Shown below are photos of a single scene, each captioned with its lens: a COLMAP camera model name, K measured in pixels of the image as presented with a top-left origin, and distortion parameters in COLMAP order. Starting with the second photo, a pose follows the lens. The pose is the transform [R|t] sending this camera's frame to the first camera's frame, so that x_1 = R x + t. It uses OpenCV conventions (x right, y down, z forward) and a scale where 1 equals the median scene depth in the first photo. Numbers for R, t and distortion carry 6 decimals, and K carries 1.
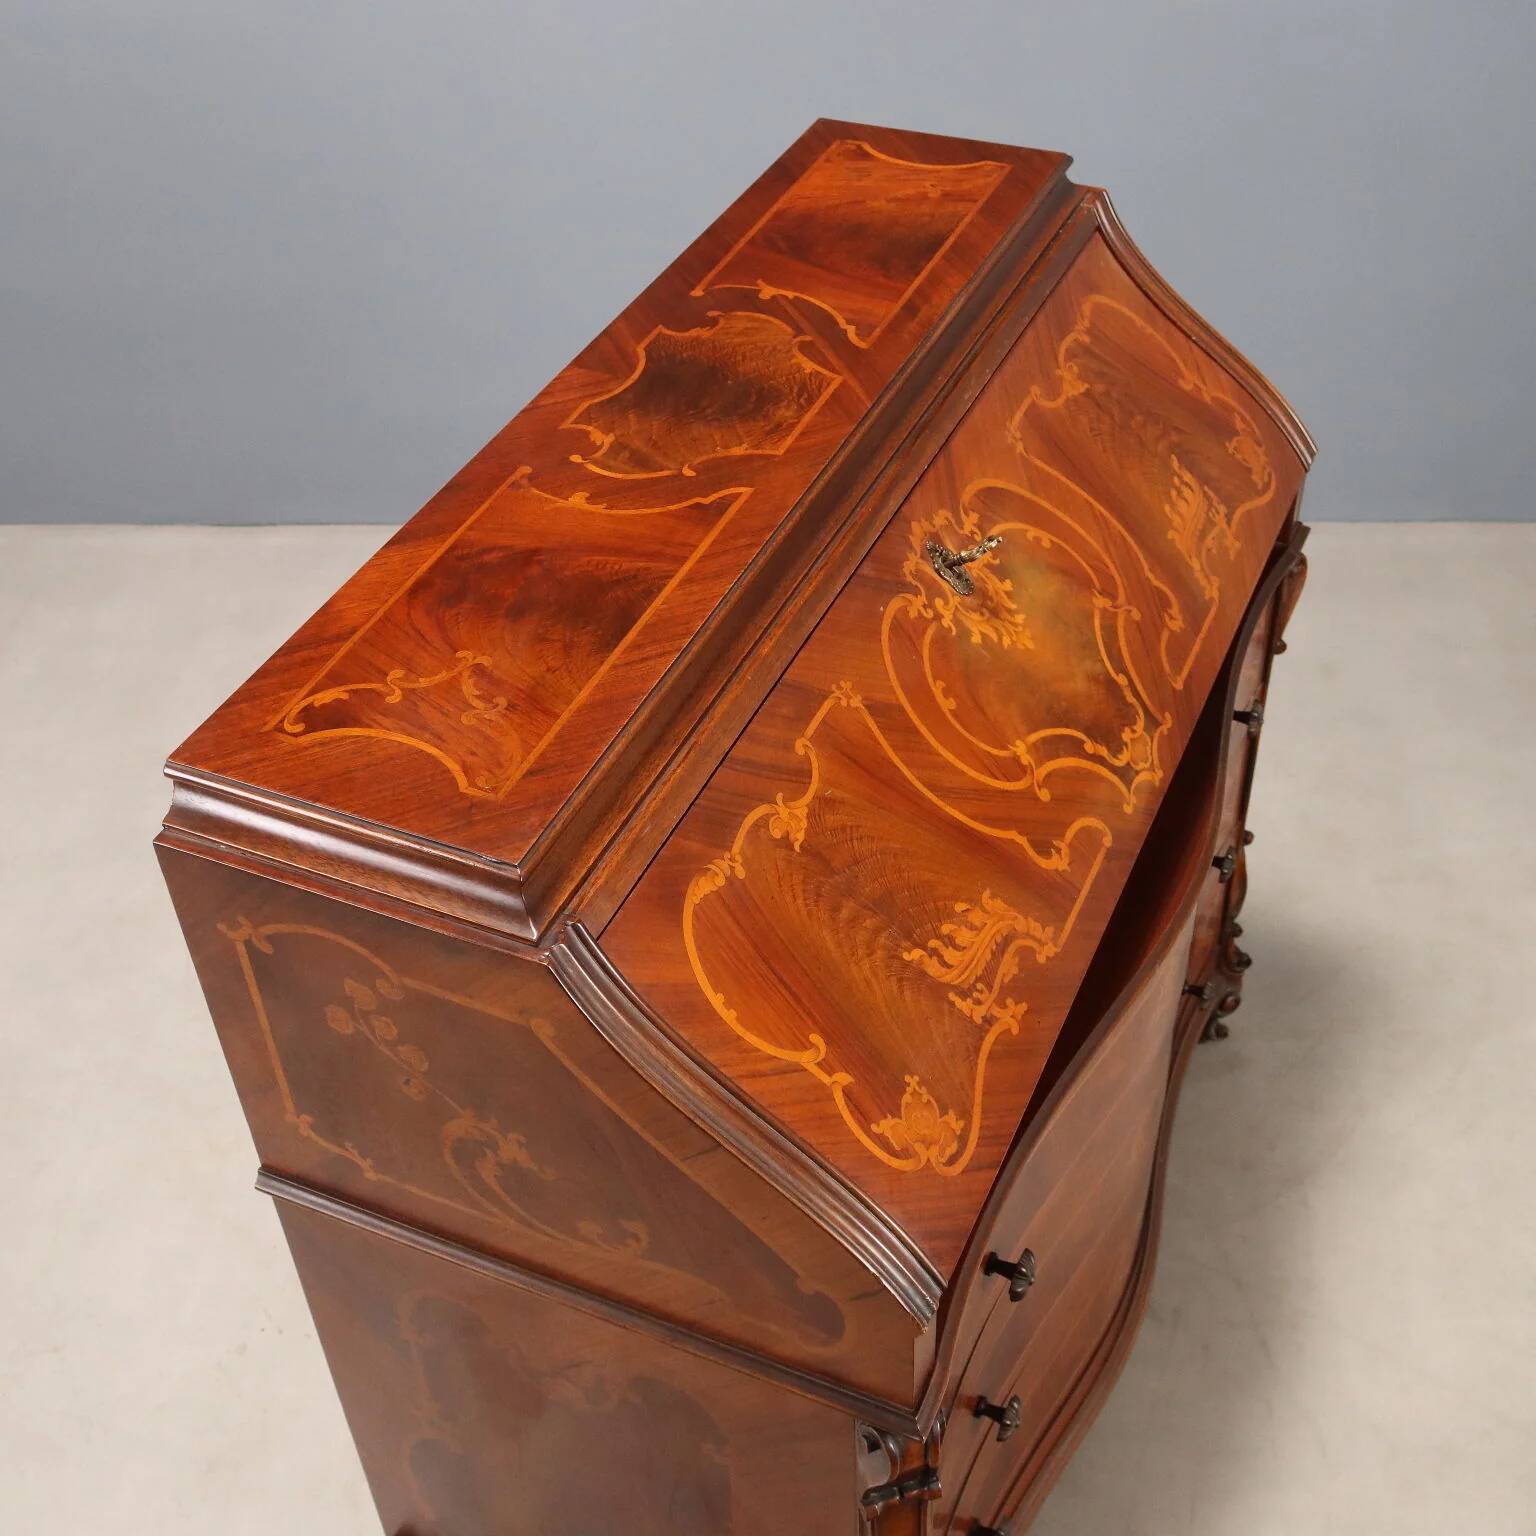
lens RADIAL K [[1948.8, 0, 768.0], [0, 1948.8, 768.0], [0, 0, 1]] dist [-0.014784, -0.008122]
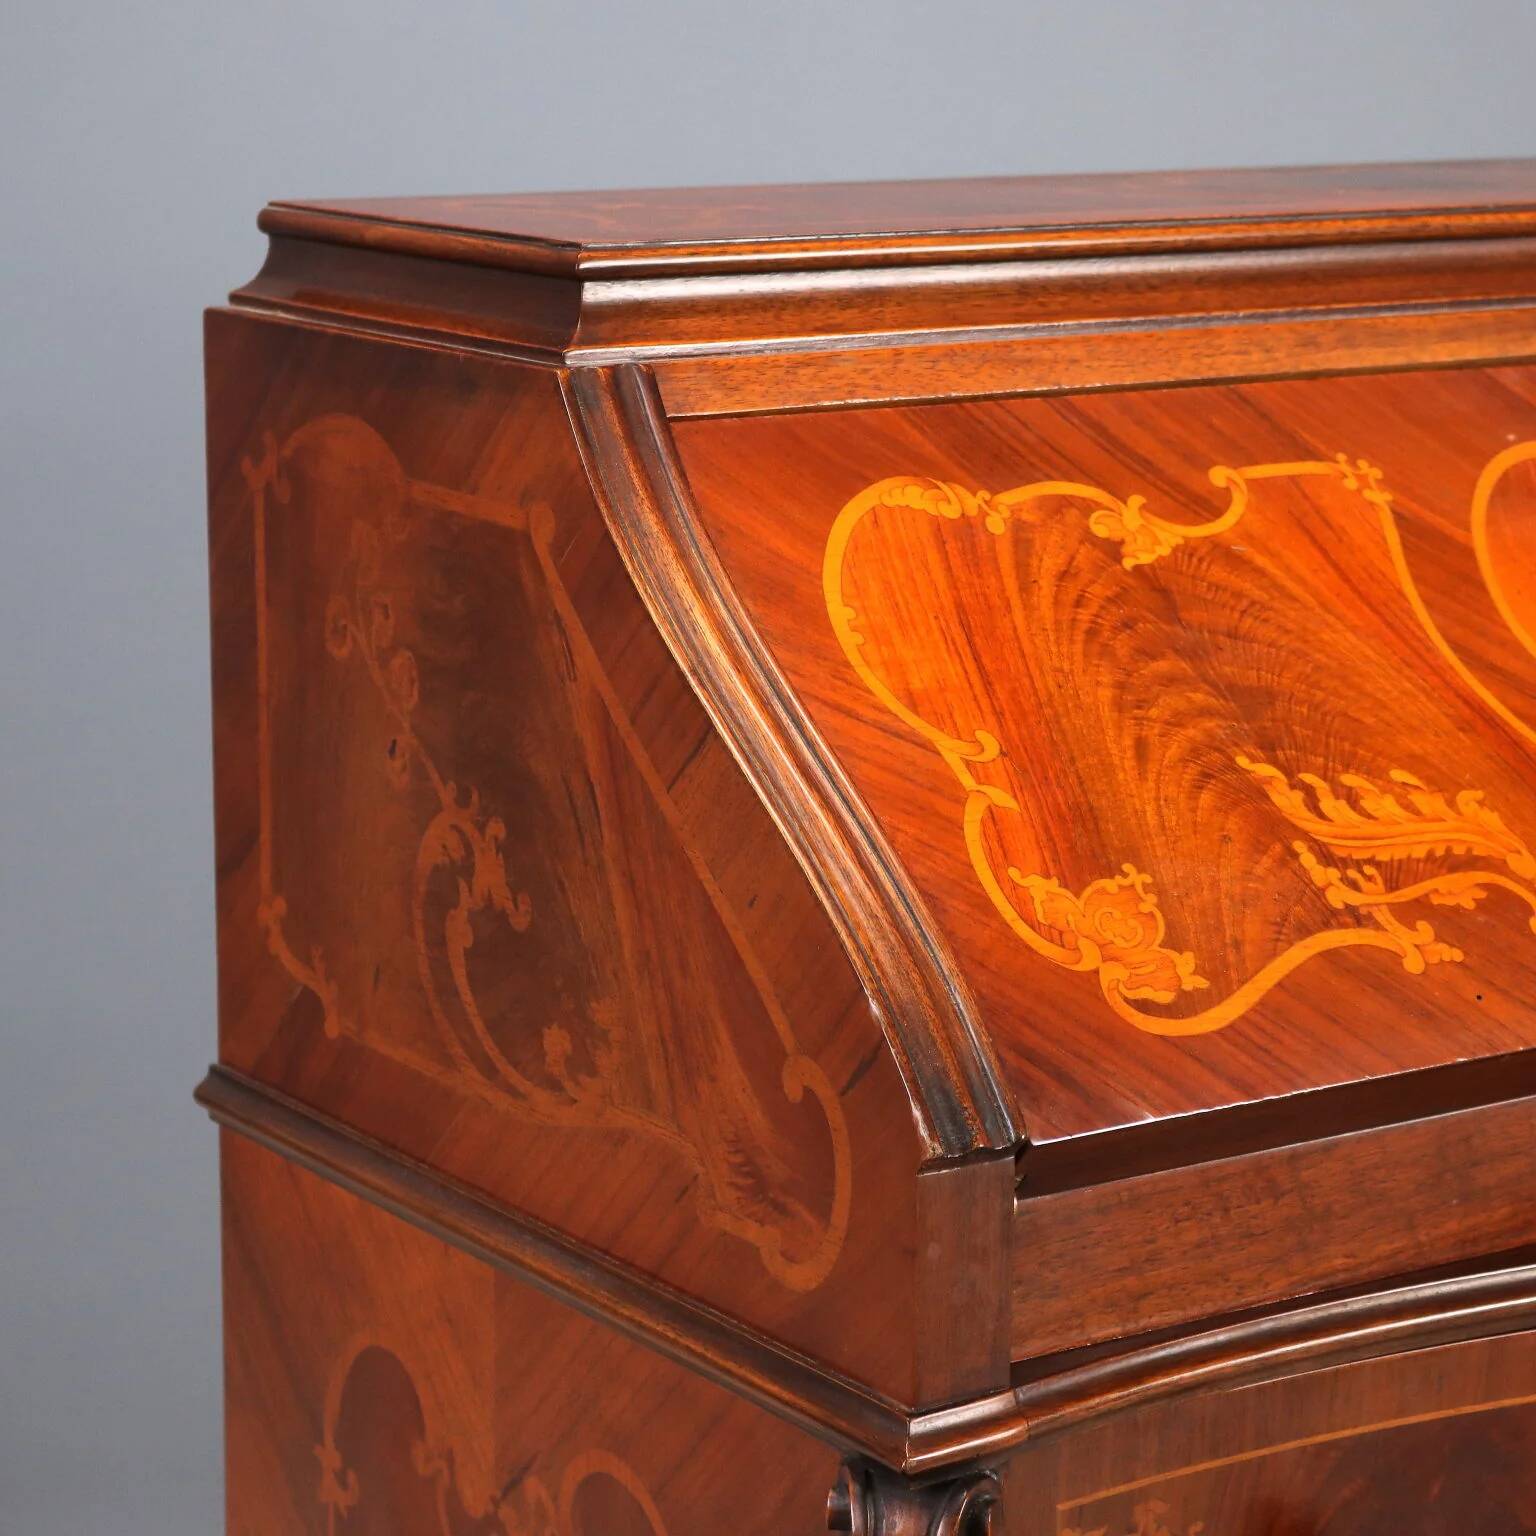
lens RADIAL K [[4173.6, 0, 768.0], [0, 4173.6, 768.0], [0, 0, 1]] dist [-0.007280, 0.492957]
pose [[0.850455, 0.150159, -0.504161, 0.544347], [-0.375155, 0.844965, -0.381174, 0.589981], [0.368762, 0.513309, 0.774938, 0.036993]]
